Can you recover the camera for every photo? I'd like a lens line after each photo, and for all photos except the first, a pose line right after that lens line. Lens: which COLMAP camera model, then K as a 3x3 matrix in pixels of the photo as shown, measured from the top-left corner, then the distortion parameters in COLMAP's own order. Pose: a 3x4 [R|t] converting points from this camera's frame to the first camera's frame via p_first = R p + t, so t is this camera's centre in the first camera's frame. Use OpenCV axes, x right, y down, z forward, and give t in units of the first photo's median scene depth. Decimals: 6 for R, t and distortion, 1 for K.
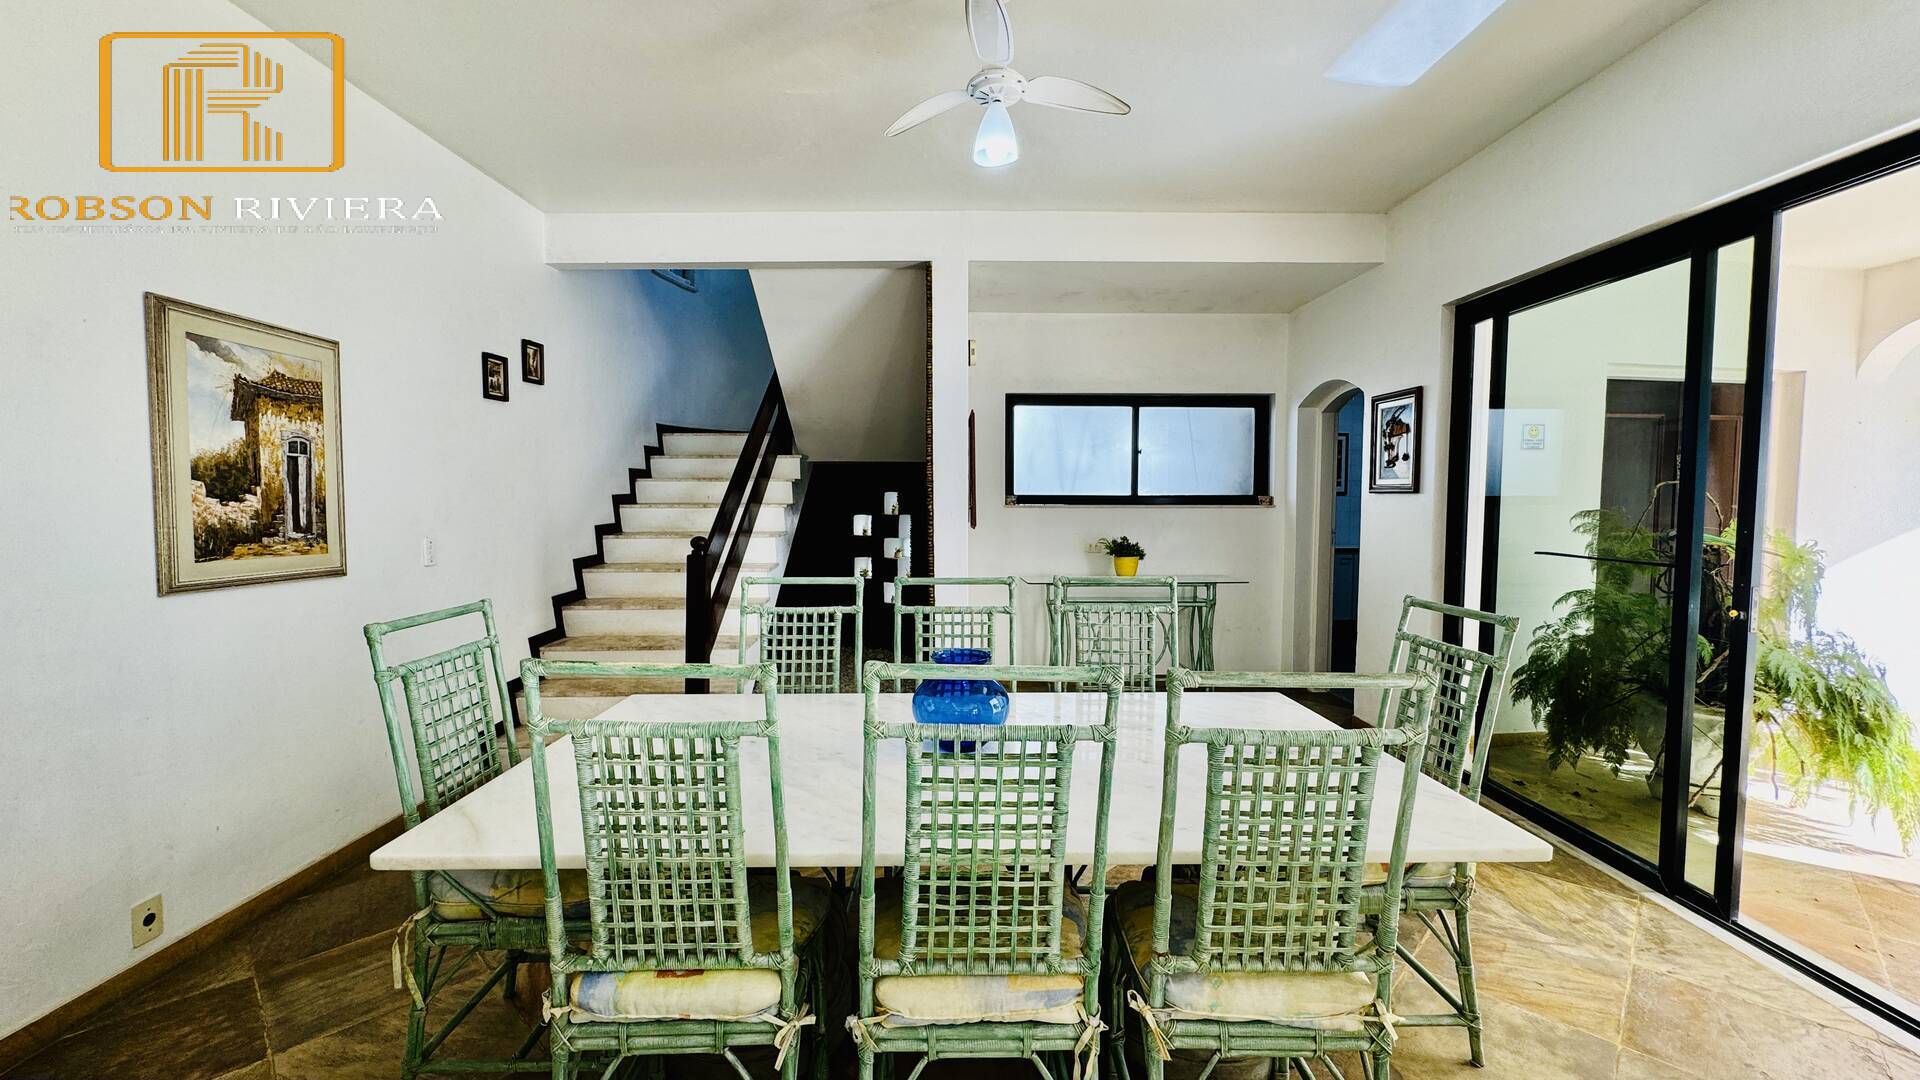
lens RADIAL K [[766.2, 0, 957.8], [0, 766.2, 541.9], [0, 0, 1]] dist [-0.000065, -0.000419]
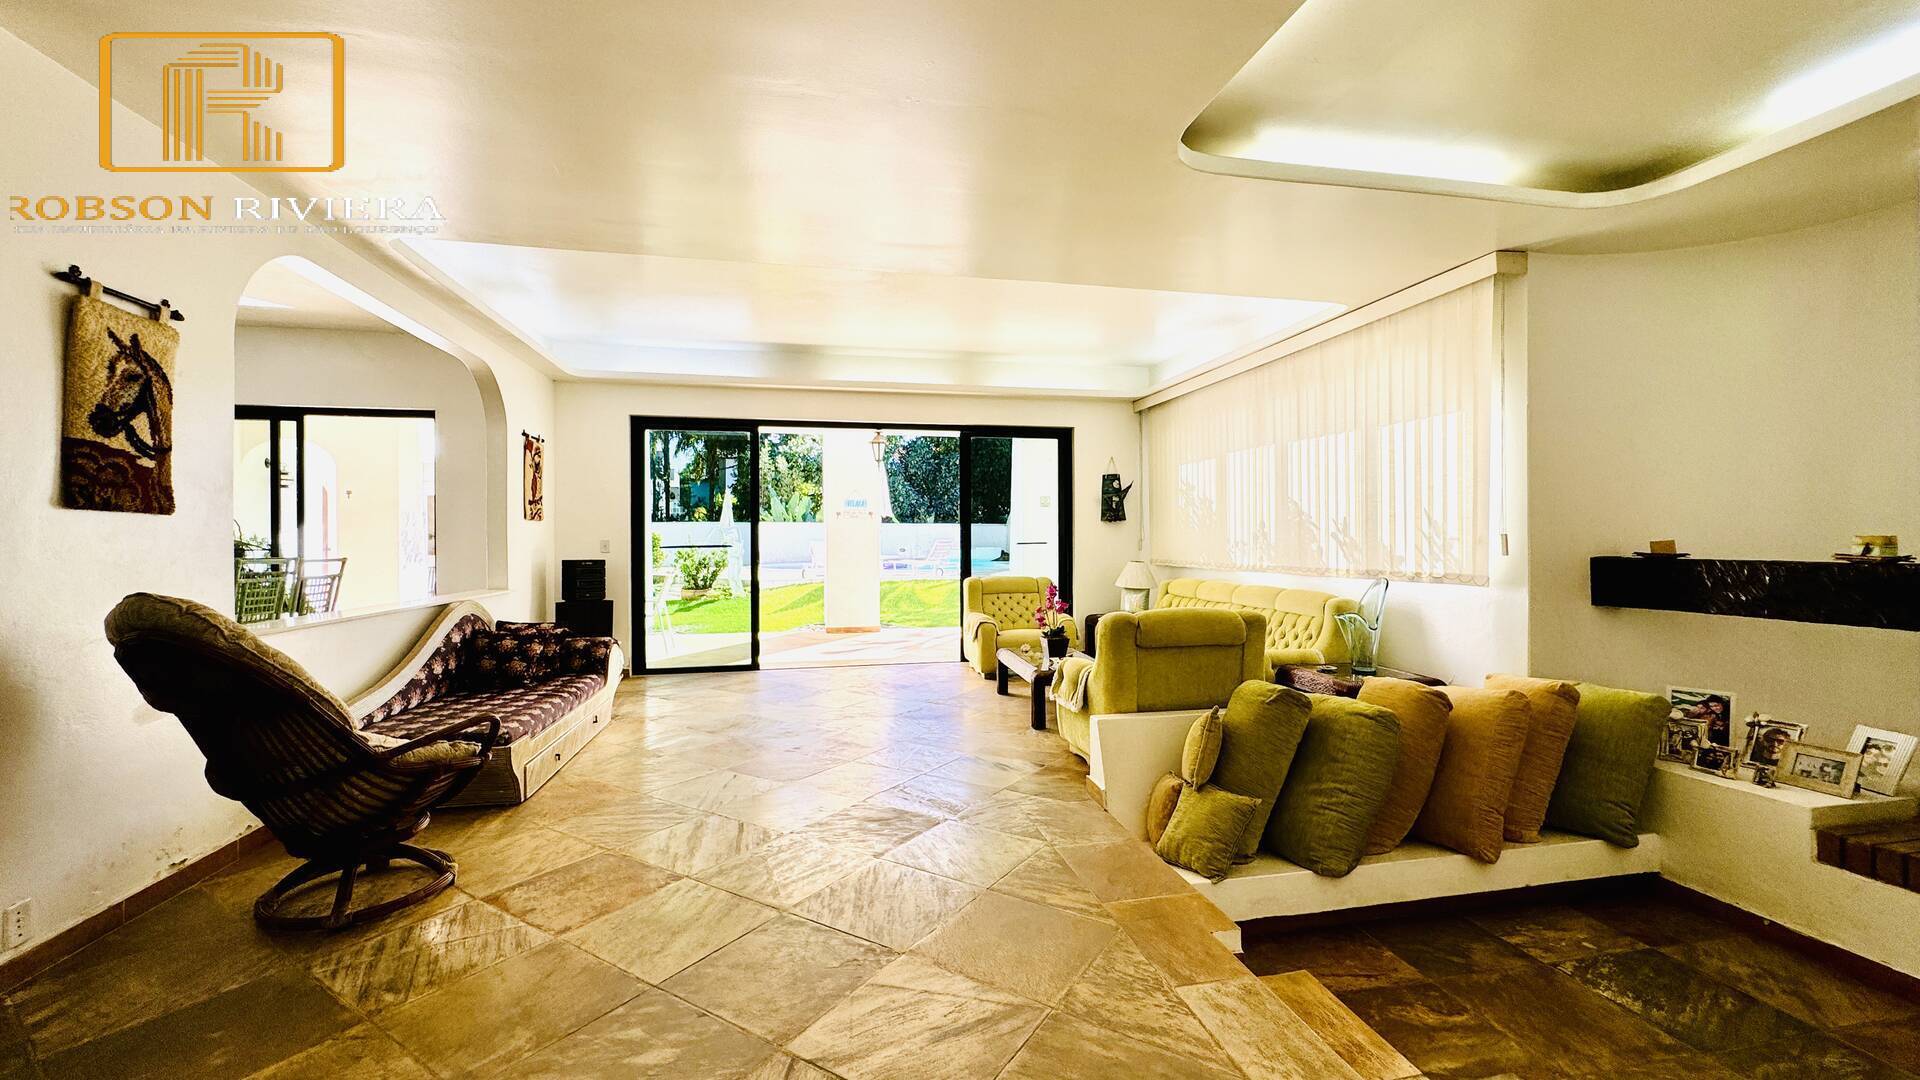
lens RADIAL K [[766.2, 0, 957.8], [0, 766.2, 541.9], [0, 0, 1]] dist [-0.000065, -0.000419]
pose [[-0.199226, -0.002017, 0.979952, -1.818160], [0.061667, 0.997990, 0.014592, 0.104016], [-0.978011, 0.063338, -0.198701, -0.616187]]
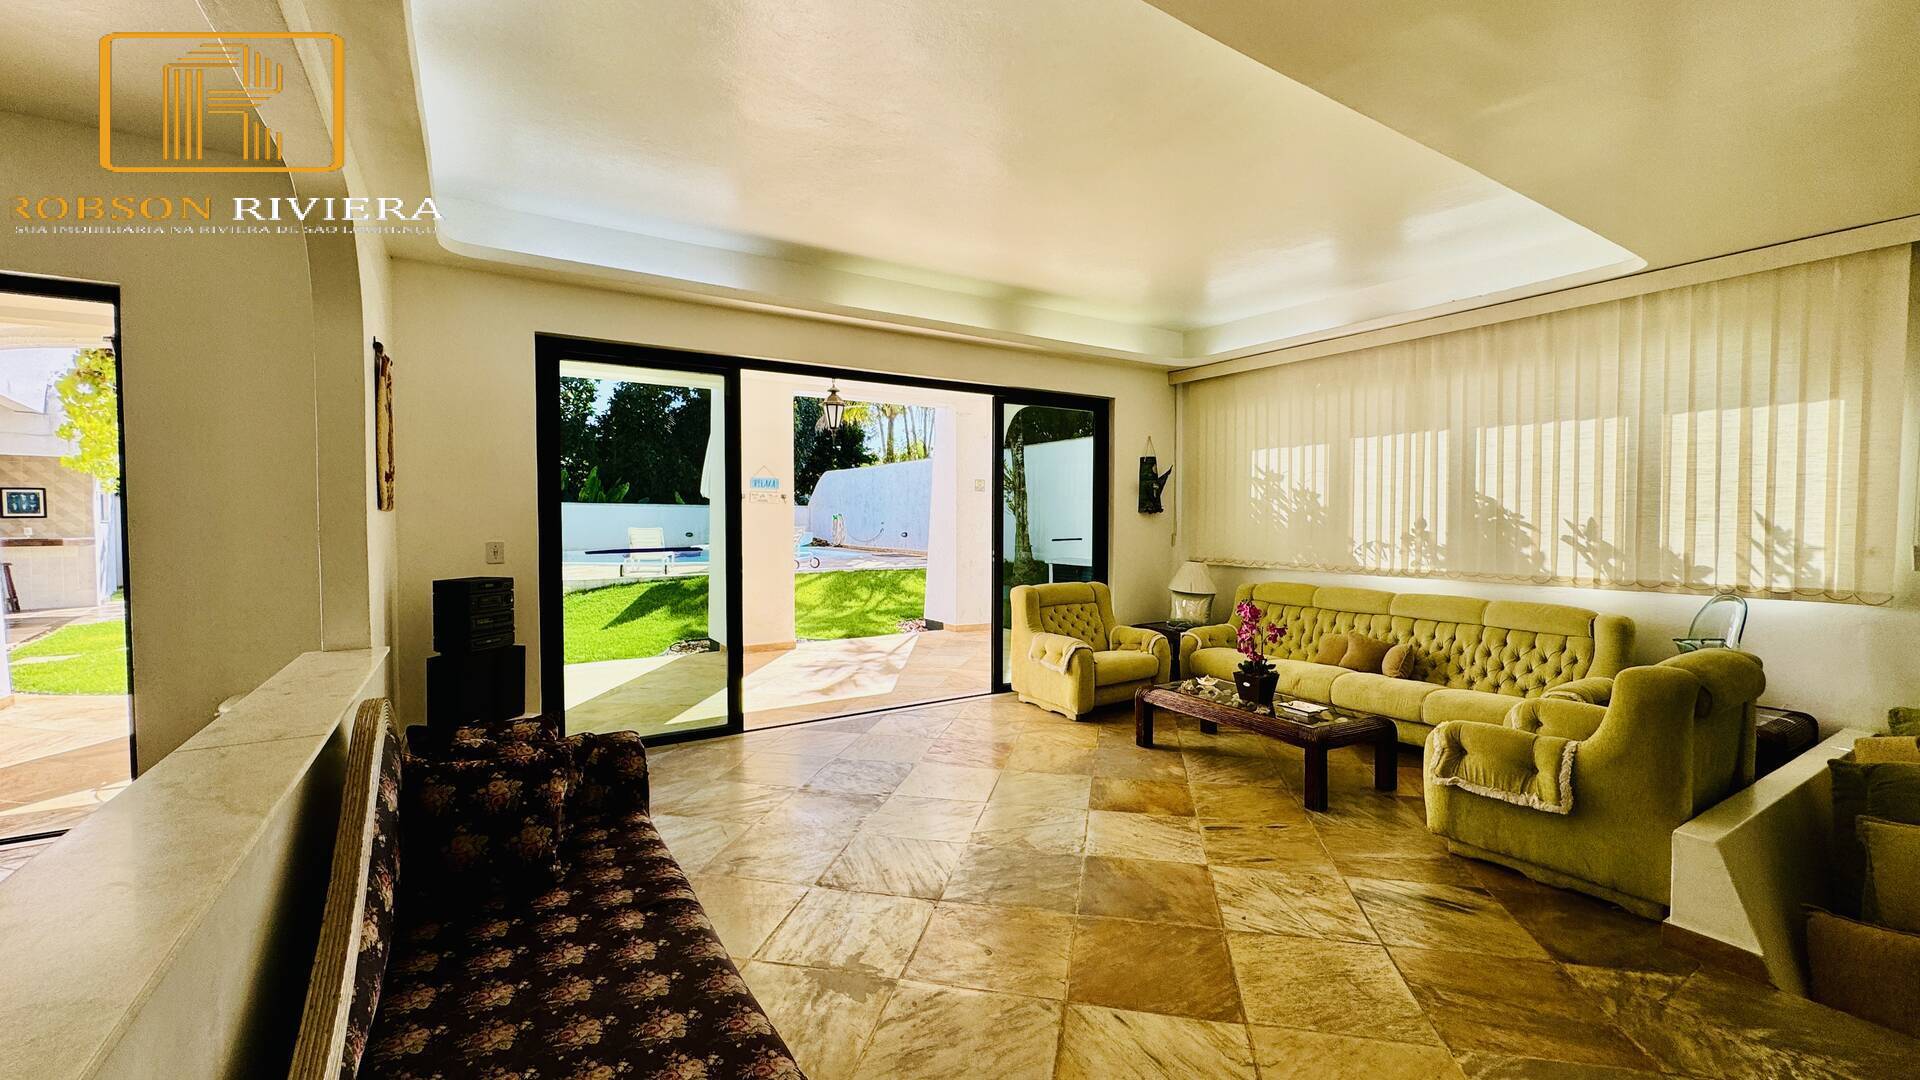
lens RADIAL K [[766.2, 0, 957.8], [0, 766.2, 541.9], [0, 0, 1]] dist [-0.000065, -0.000419]
pose [[-0.531576, -0.025426, 0.846629, -0.842205], [0.050150, 0.996851, 0.061426, 0.015507], [-0.845525, 0.075111, -0.528627, 0.046343]]
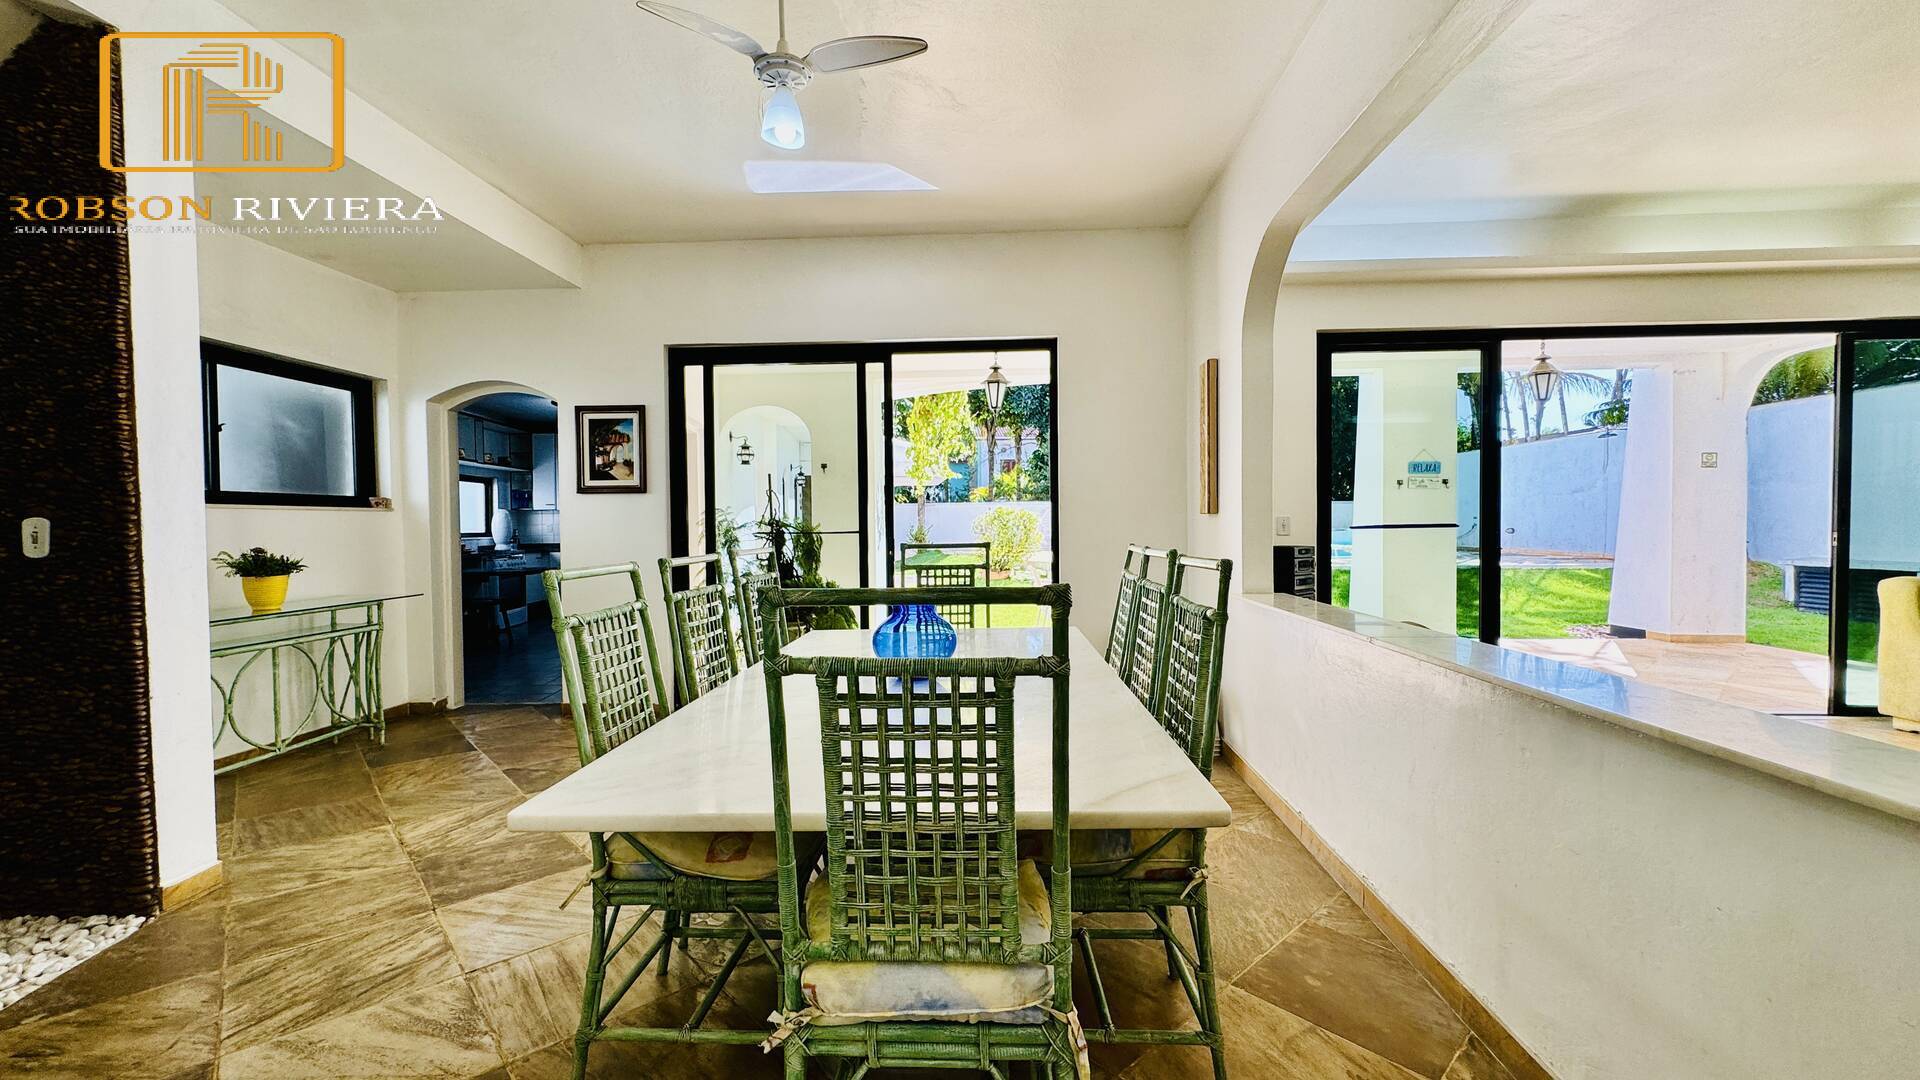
lens RADIAL K [[766.2, 0, 957.8], [0, 766.2, 541.9], [0, 0, 1]] dist [-0.000065, -0.000419]
pose [[0.061970, -0.024568, 0.997776, -0.867474], [0.067805, 0.997491, 0.020350, 0.033288], [-0.995772, 0.066393, 0.063480, 0.645911]]
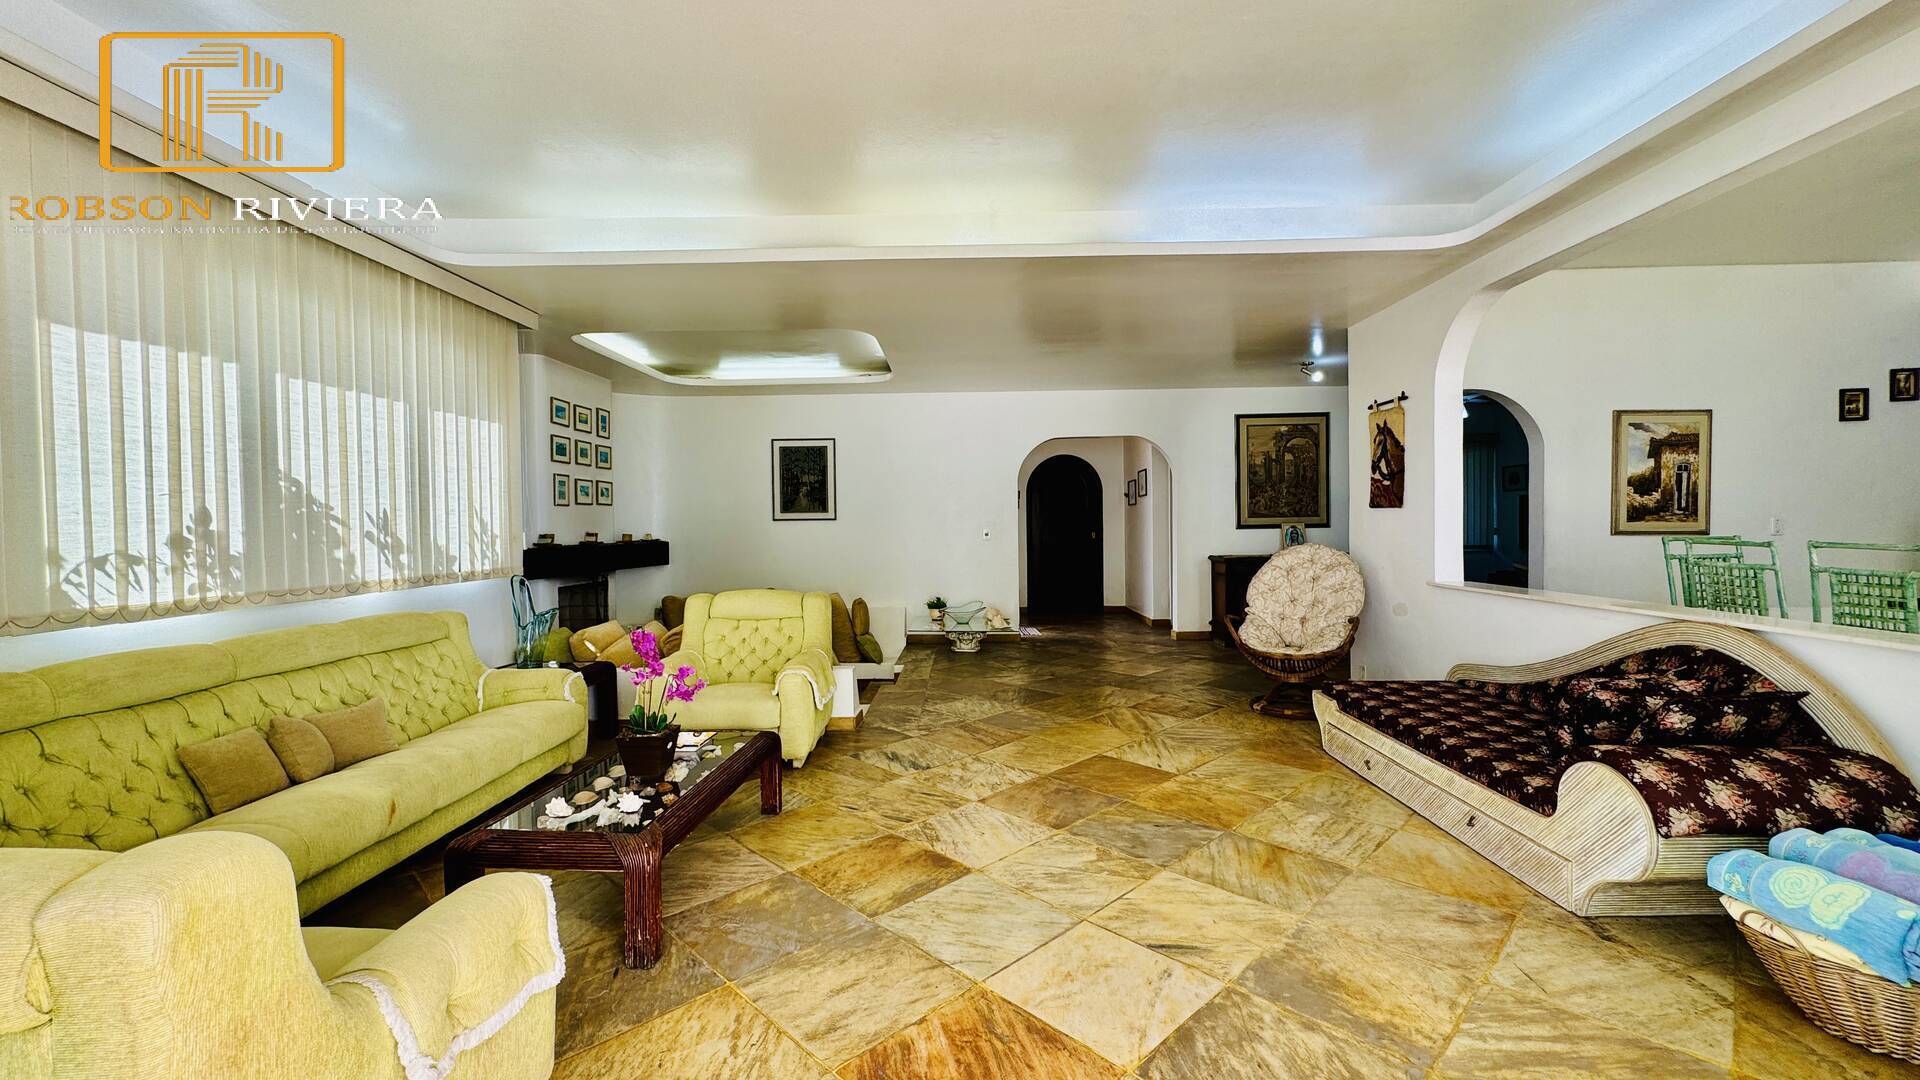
lens RADIAL K [[766.2, 0, 957.8], [0, 766.2, 541.9], [0, 0, 1]] dist [-0.000065, -0.000419]
pose [[-0.019781, 0.022708, -0.999546, 1.168874], [-0.044518, 0.998730, 0.023571, 0.105580], [0.998813, 0.044964, -0.018745, -0.837380]]
